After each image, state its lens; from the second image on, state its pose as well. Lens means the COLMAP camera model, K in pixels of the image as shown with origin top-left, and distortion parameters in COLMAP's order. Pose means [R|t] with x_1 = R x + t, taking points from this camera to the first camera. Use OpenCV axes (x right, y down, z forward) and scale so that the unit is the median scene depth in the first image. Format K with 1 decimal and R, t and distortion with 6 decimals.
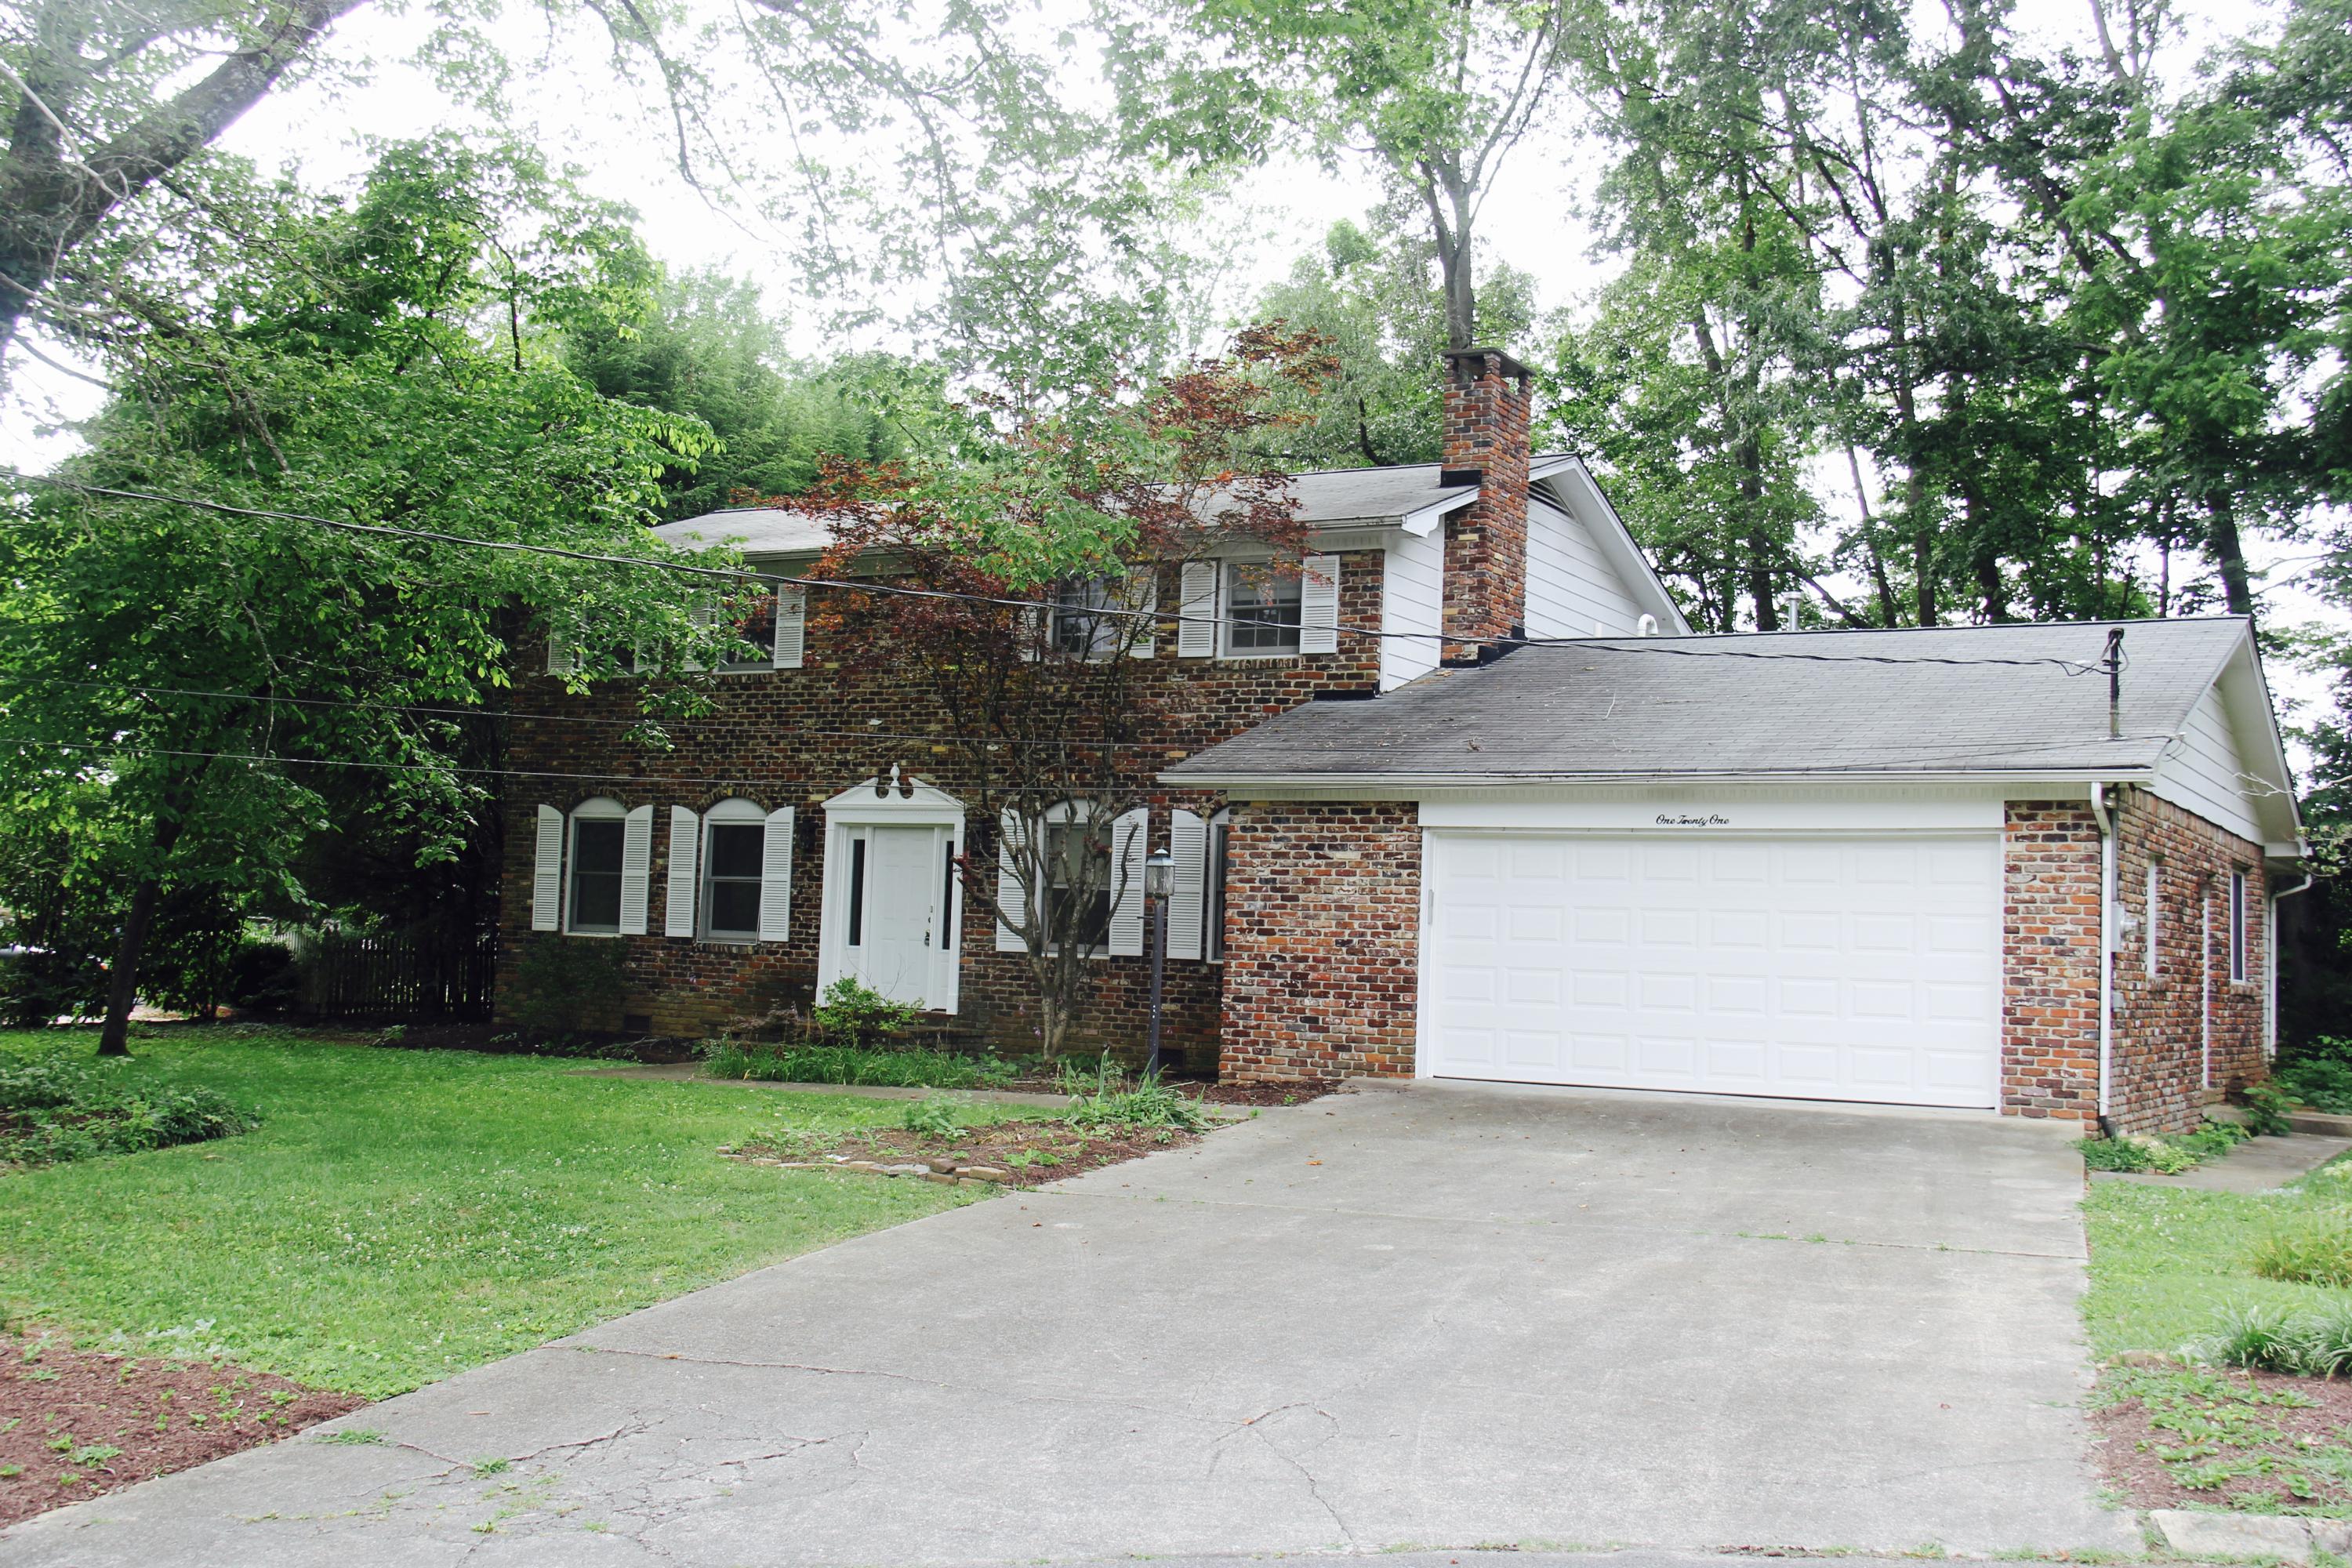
lens RADIAL K [[2411.1, 0, 1171.5], [0, 2411.1, 781.4], [0, 0, 1]] dist [0.036583, 0.000000]
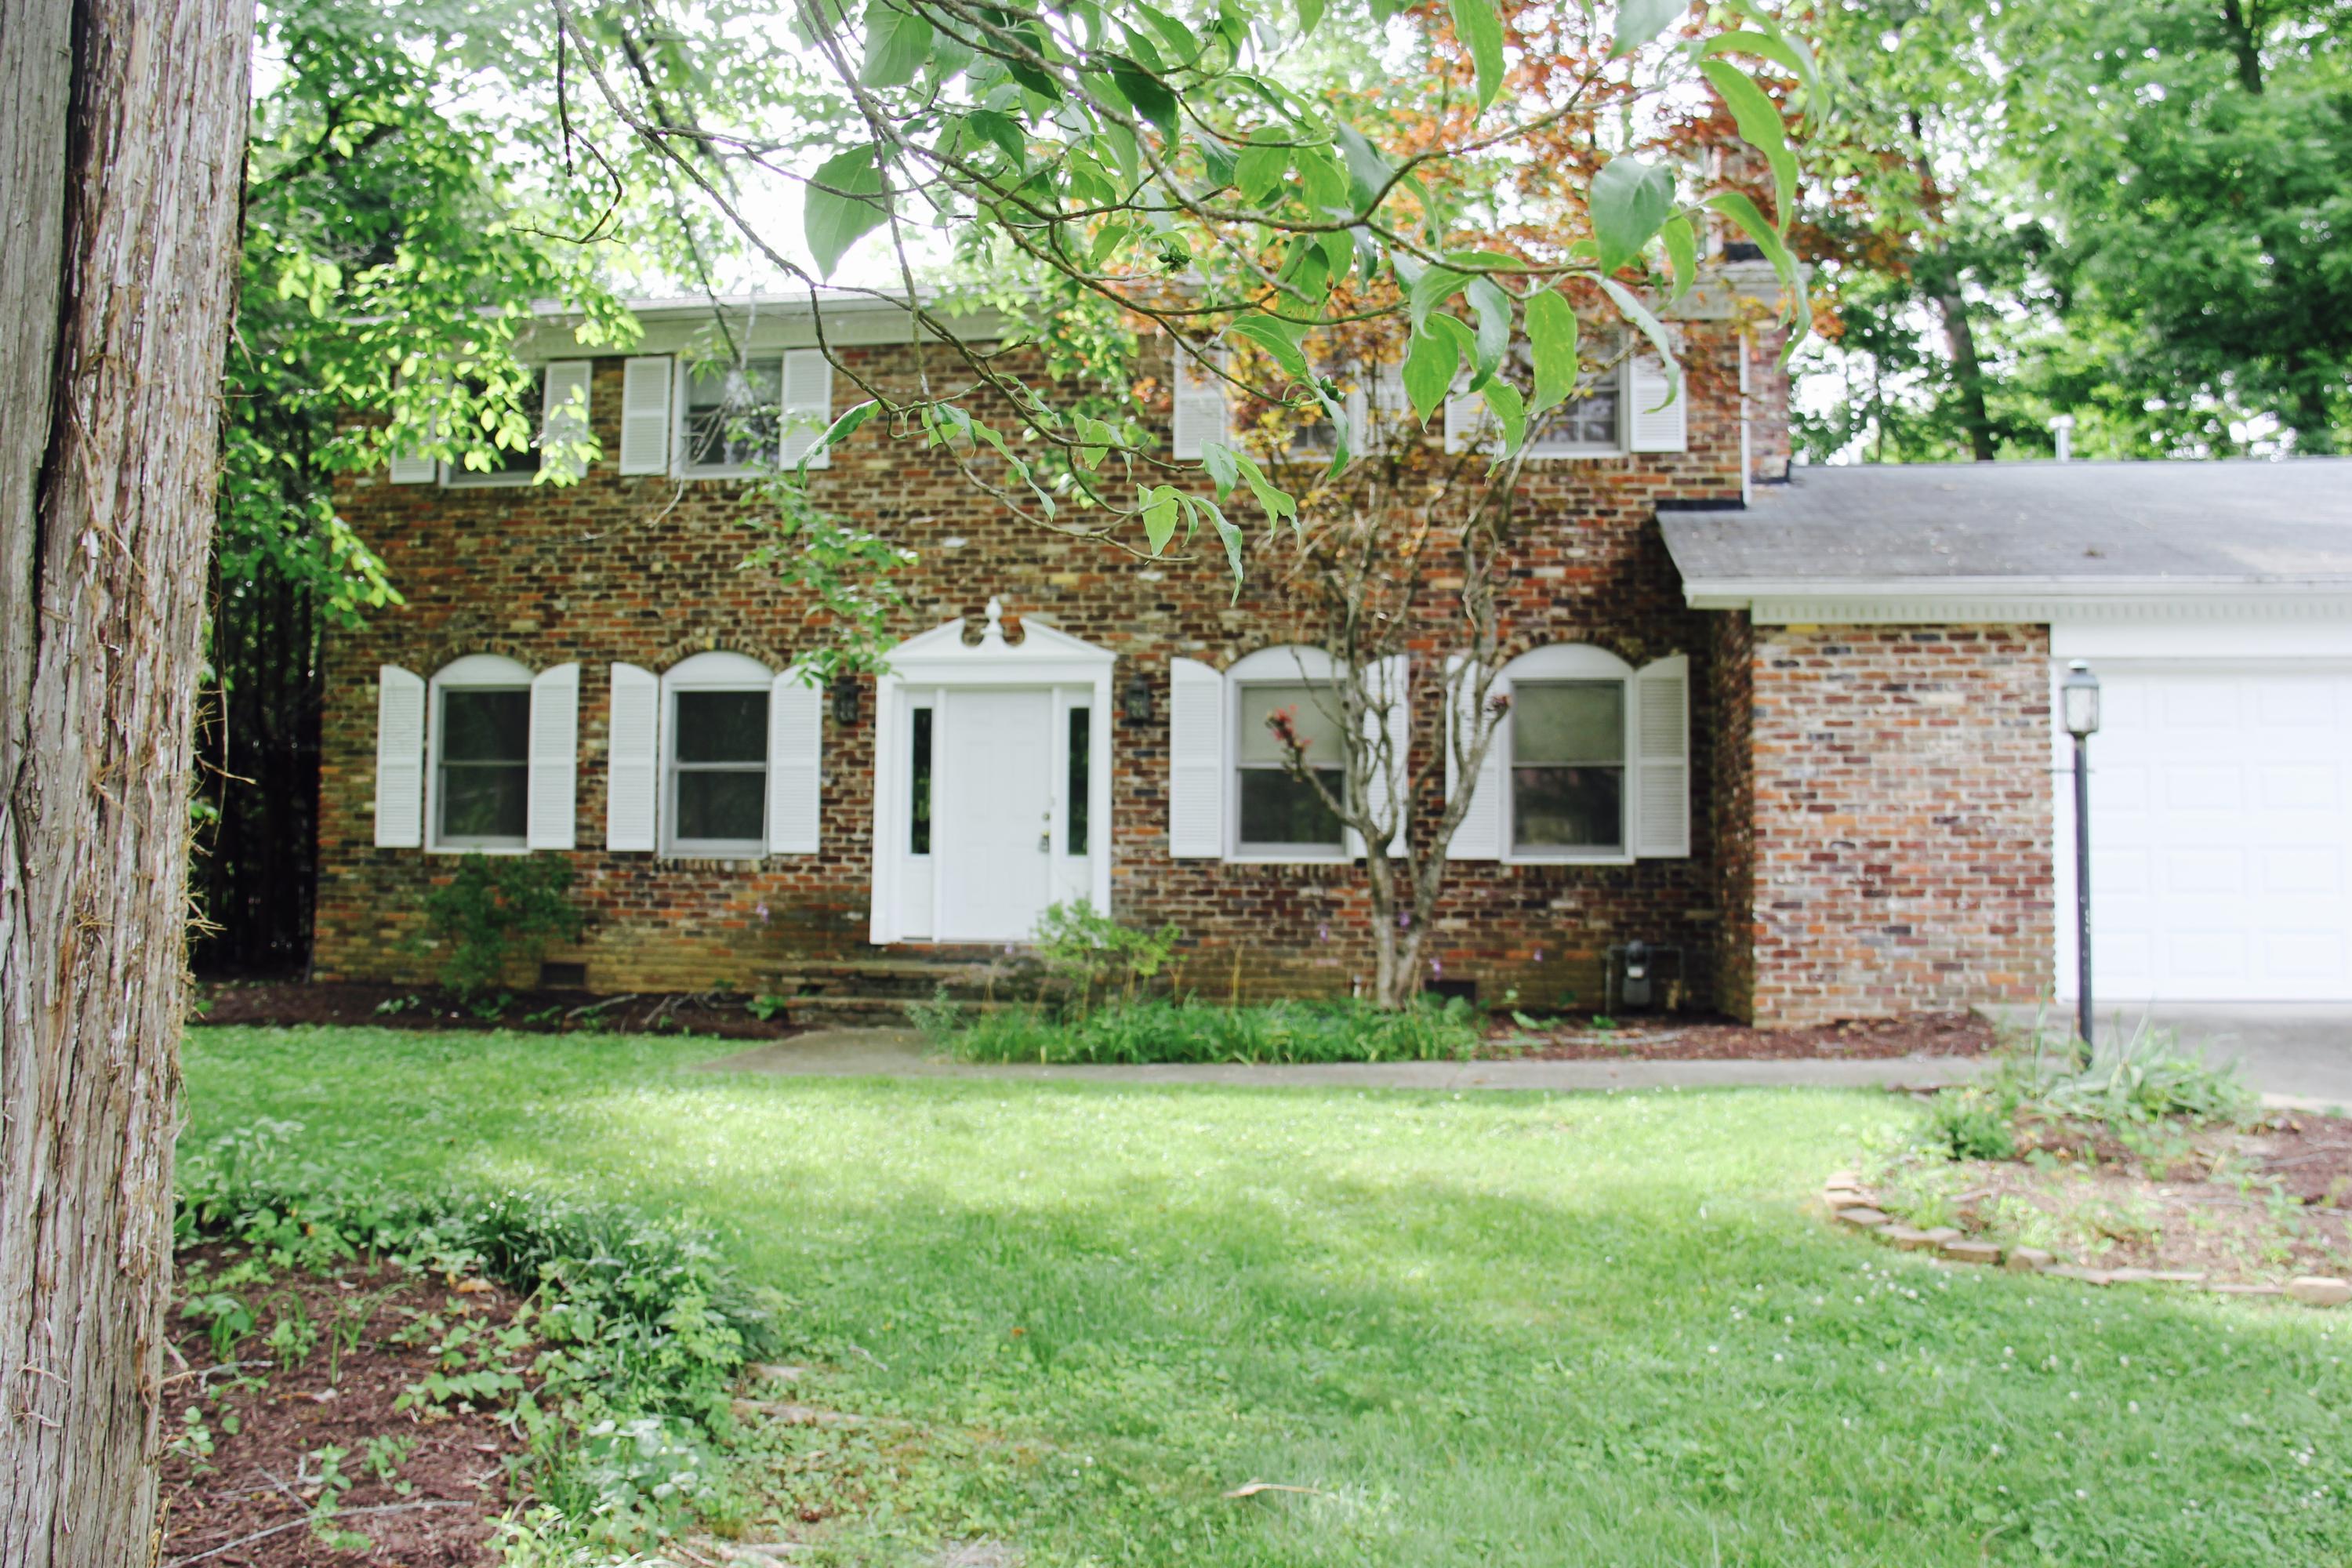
lens RADIAL K [[2033.5, 0, 1184.2], [0, 2033.5, 776.3], [0, 0, 1]] dist [-0.108109, 0.026013]
pose [[0.933297, -0.008804, 0.358997, -0.278621], [0.001414, 0.999782, 0.020842, 0.032584], [-0.359102, -0.018944, 0.933106, 0.417388]]
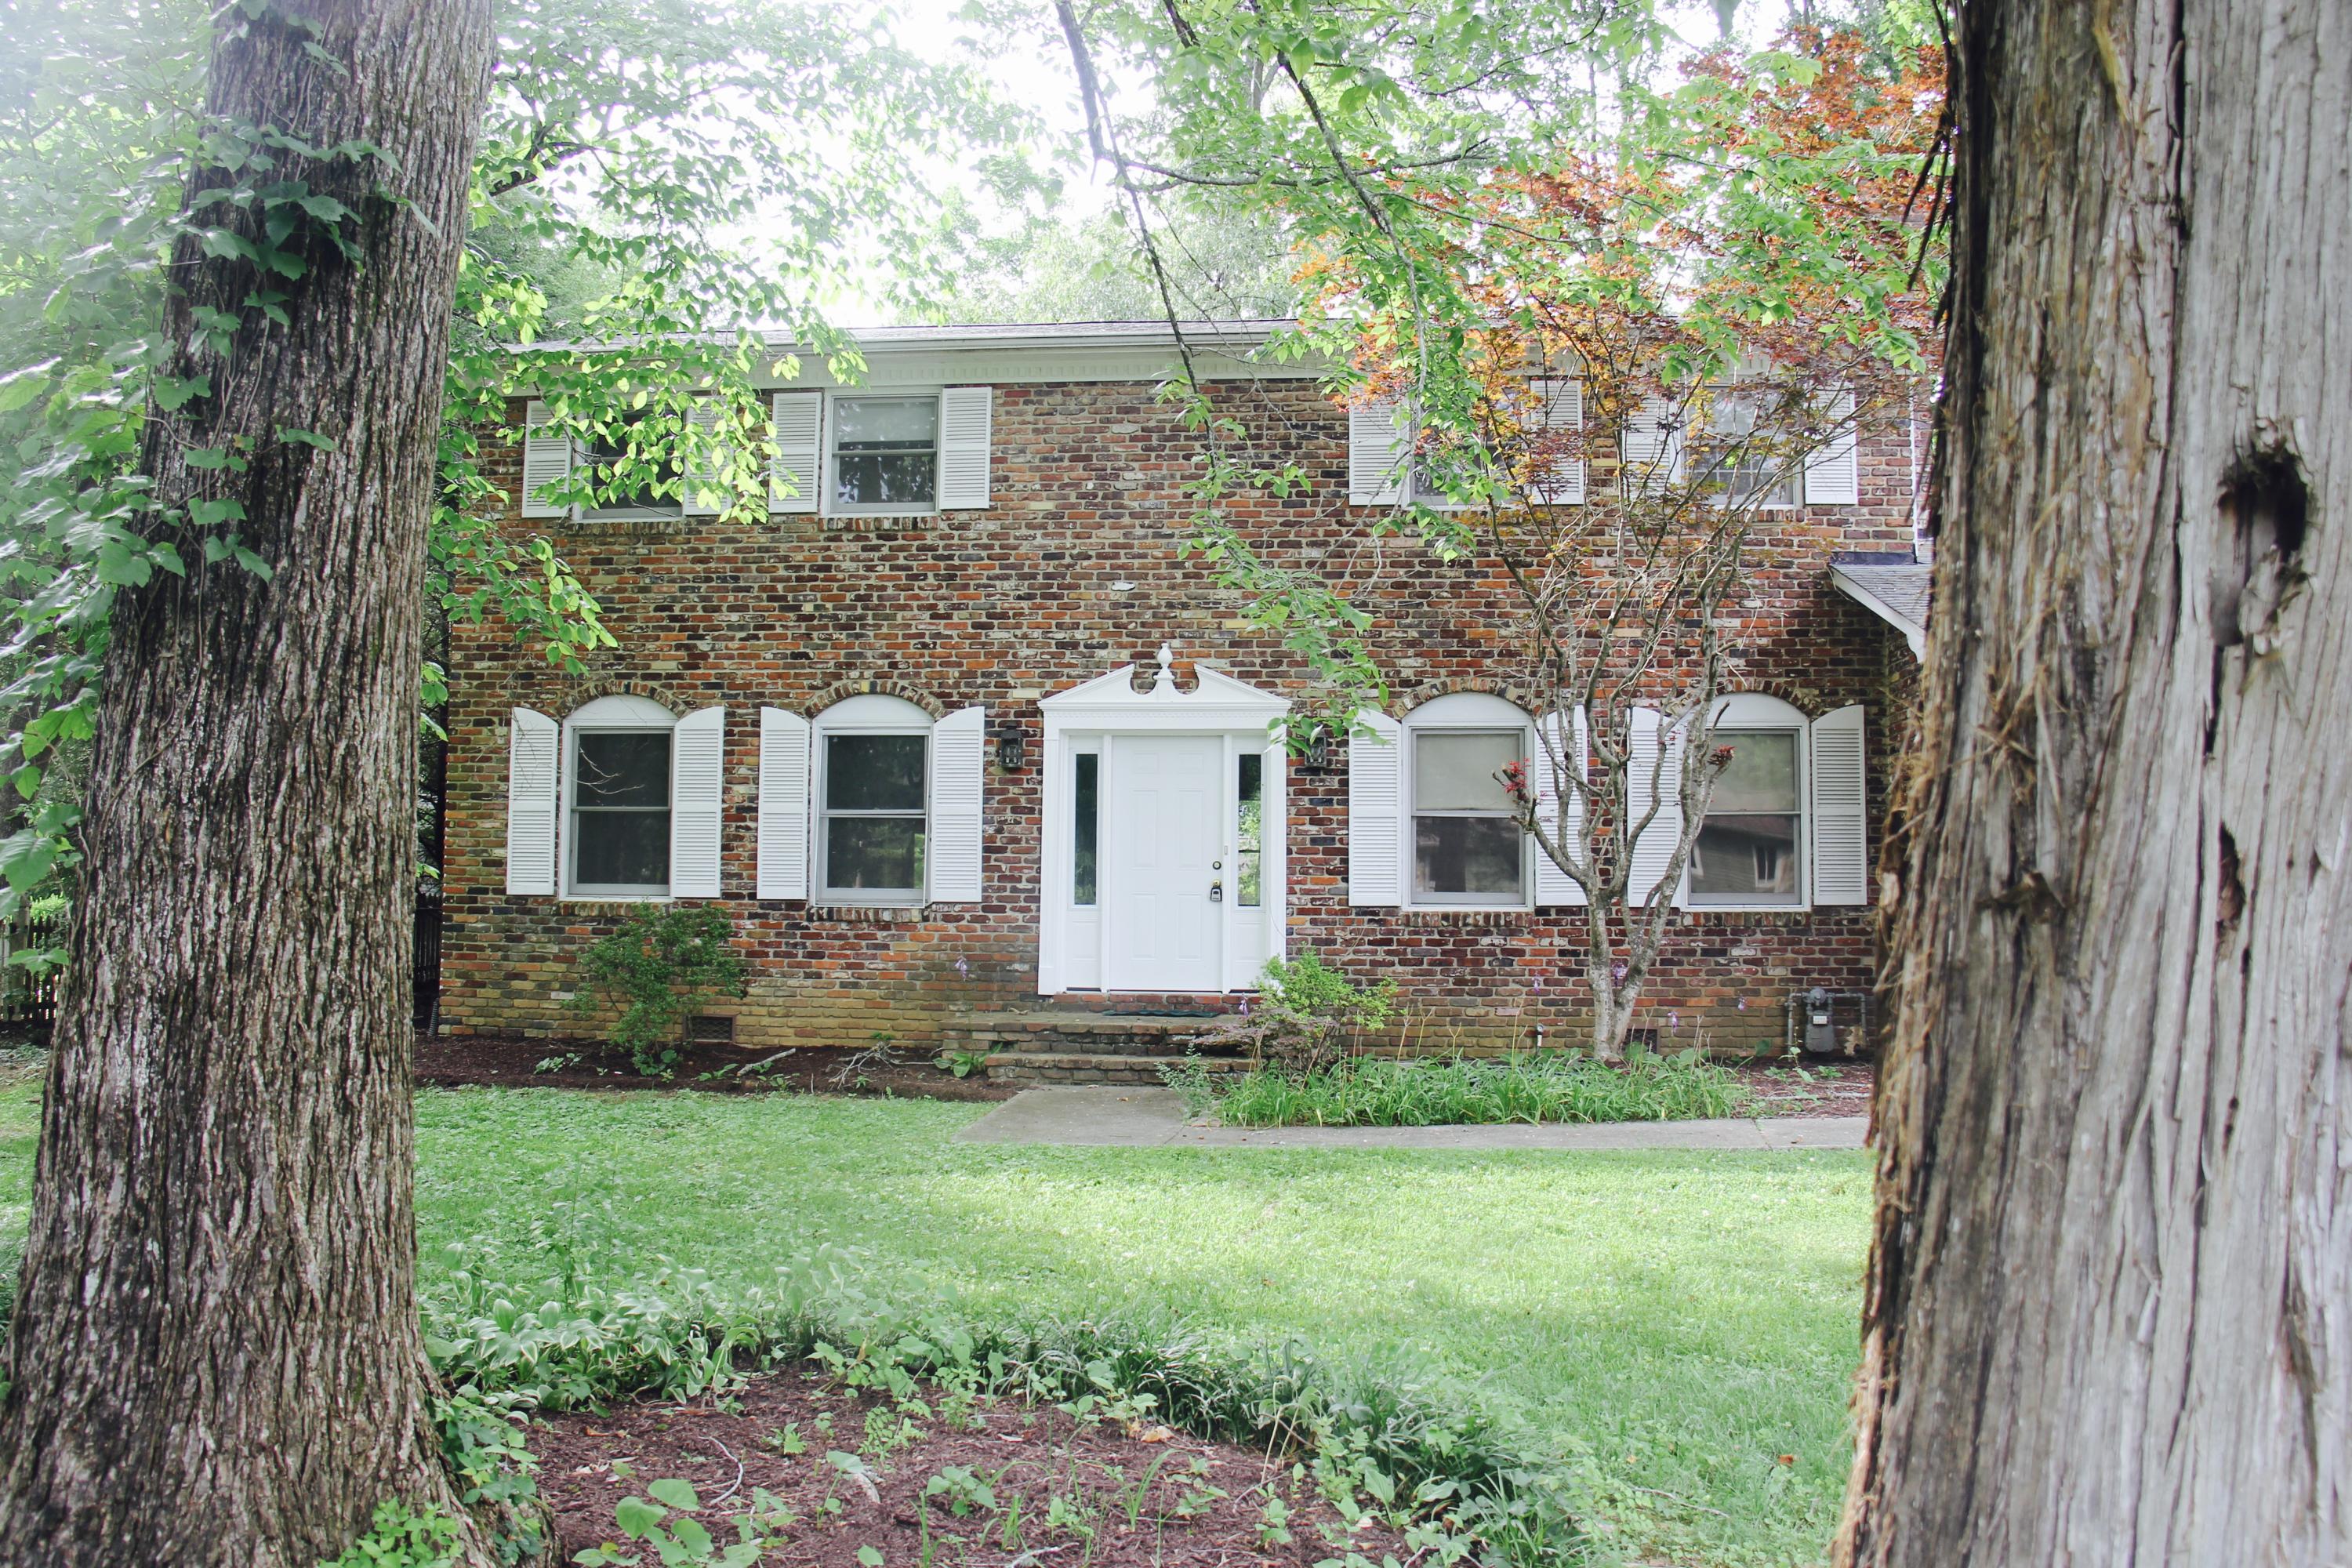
lens RADIAL K [[1979.2, 0, 1178.8], [0, 1979.2, 777.5], [0, 0, 1]] dist [-0.125528, 0.022772]
pose [[0.907114, -0.002535, 0.420877, -0.354357], [-0.001481, 0.999956, 0.009215, 0.026136], [-0.420882, -0.008983, 0.907071, 0.474234]]
